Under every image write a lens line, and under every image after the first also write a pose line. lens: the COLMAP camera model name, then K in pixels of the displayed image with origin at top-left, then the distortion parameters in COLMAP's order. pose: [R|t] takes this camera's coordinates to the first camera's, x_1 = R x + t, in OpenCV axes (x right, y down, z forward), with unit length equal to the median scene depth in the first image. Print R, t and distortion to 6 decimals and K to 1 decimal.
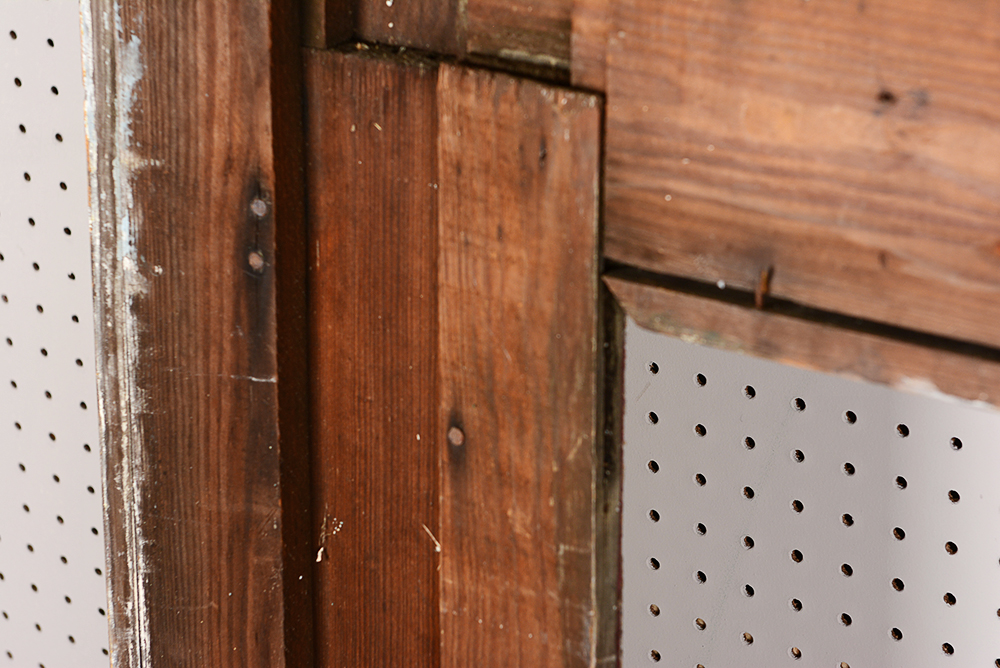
lens RADIAL K [[2888.5, 0, 502.7], [0, 2888.5, 337.1], [0, 0, 1]] dist [0.126178, 0.000000]
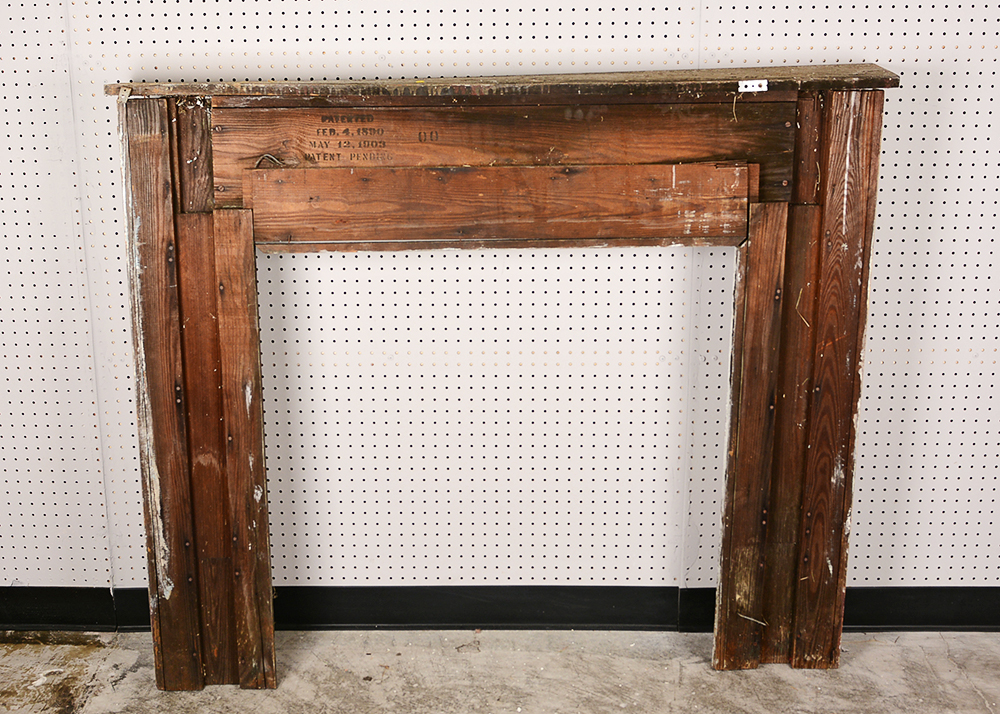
lens RADIAL K [[1413.6, 0, 460.0], [0, 1413.6, 335.6], [0, 0, 1]] dist [-0.041847, 0.000000]
pose [[0.837825, -0.137401, 0.528366, -0.944649], [0.214189, 0.972944, -0.086625, 0.403950], [-0.502168, 0.185747, 0.844586, -1.192543]]
